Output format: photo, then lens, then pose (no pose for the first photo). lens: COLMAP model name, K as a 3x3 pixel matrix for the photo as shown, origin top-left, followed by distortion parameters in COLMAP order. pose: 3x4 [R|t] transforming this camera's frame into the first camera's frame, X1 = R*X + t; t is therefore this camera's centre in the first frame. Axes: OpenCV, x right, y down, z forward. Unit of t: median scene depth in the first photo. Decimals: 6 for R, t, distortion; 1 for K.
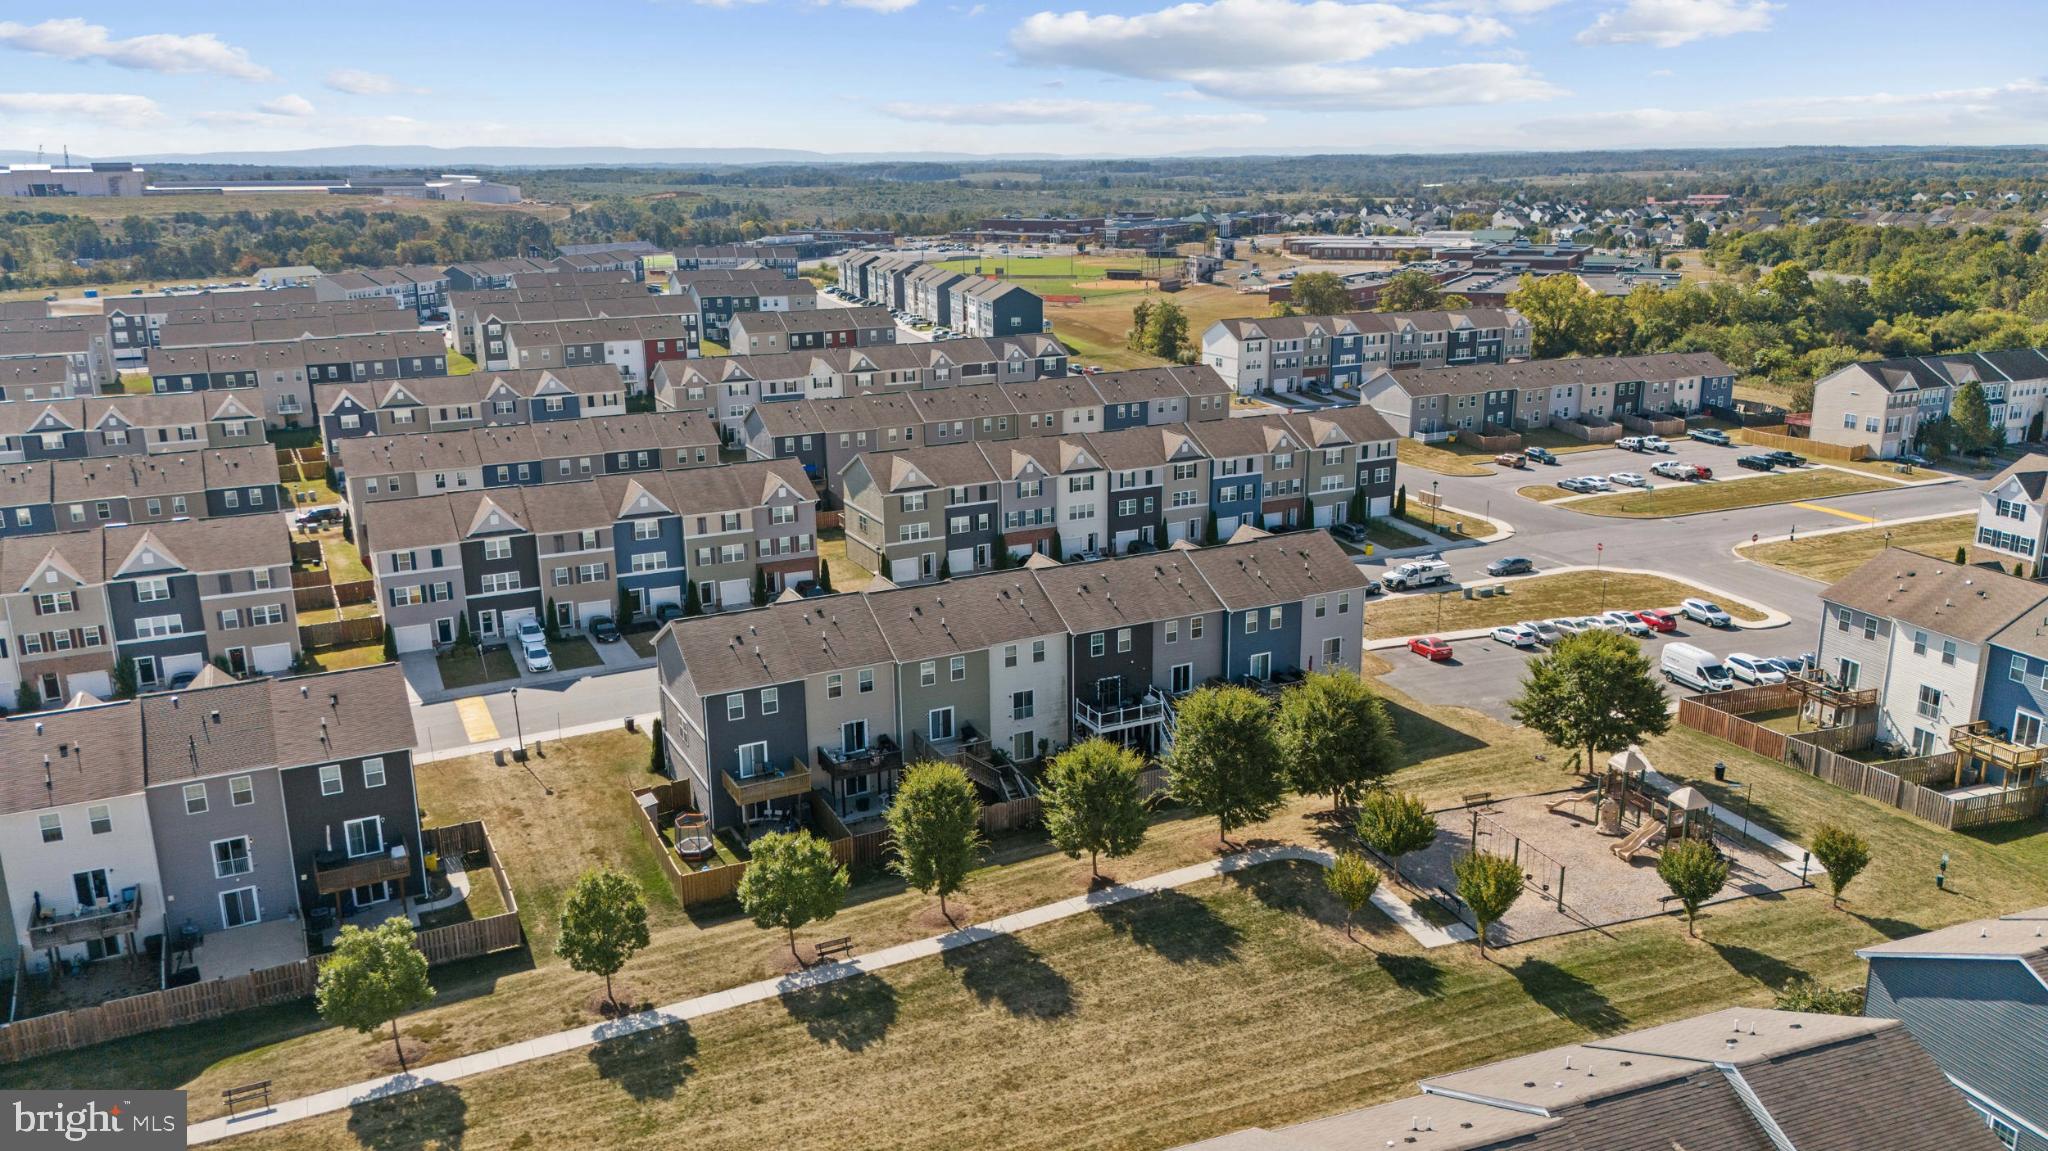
lens RADIAL K [[1527.6, 0, 1028.4], [0, 1527.6, 569.5], [0, 0, 1]] dist [0.088239, -0.117566]
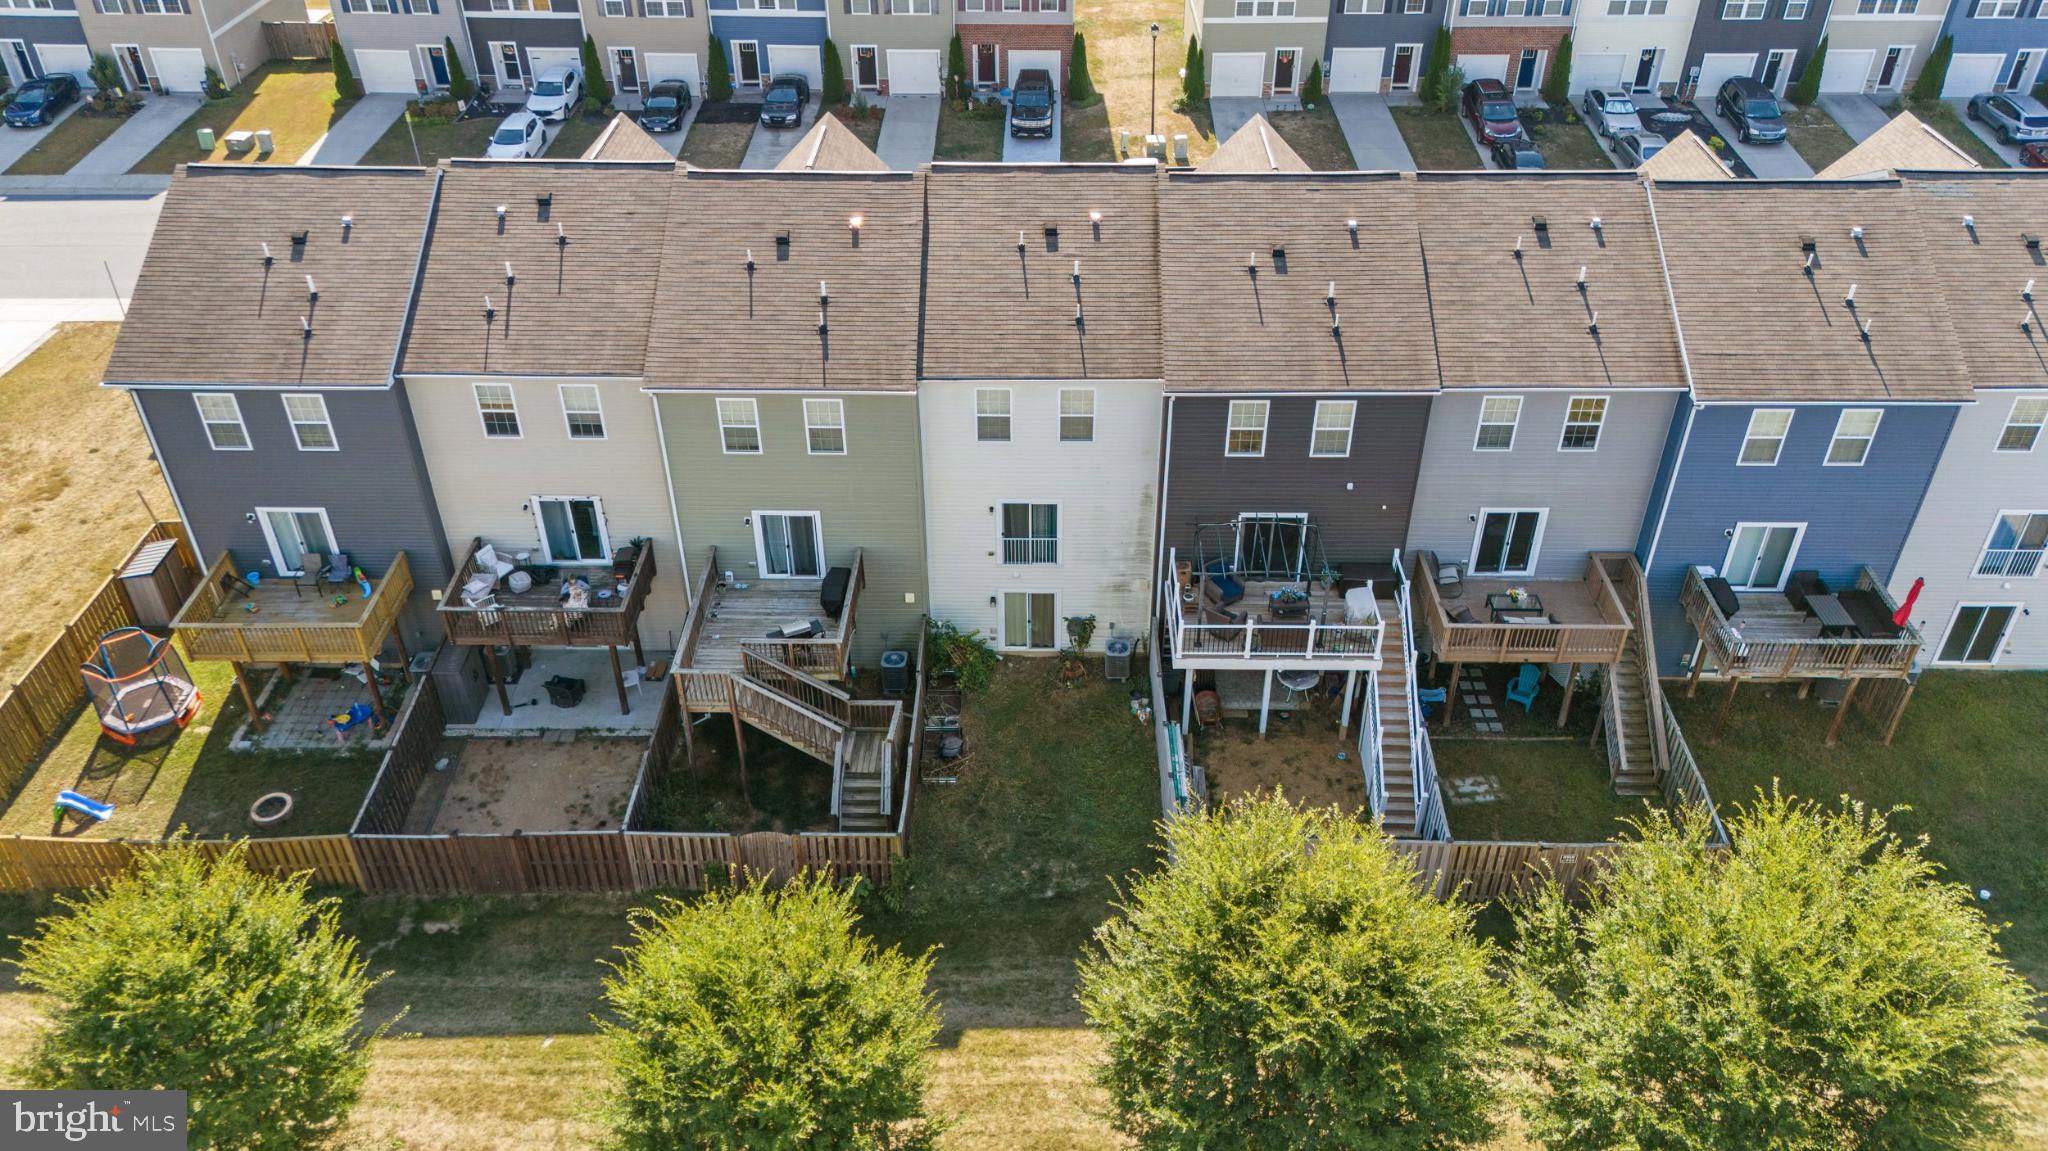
lens RADIAL K [[1527.6, 0, 1028.4], [0, 1527.6, 569.5], [0, 0, 1]] dist [0.088239, -0.117566]
pose [[0.889885, 0.274393, -0.364436, 0.132365], [-0.128403, 0.917238, 0.377078, -0.047178], [0.437742, -0.288761, 0.851469, 0.620906]]
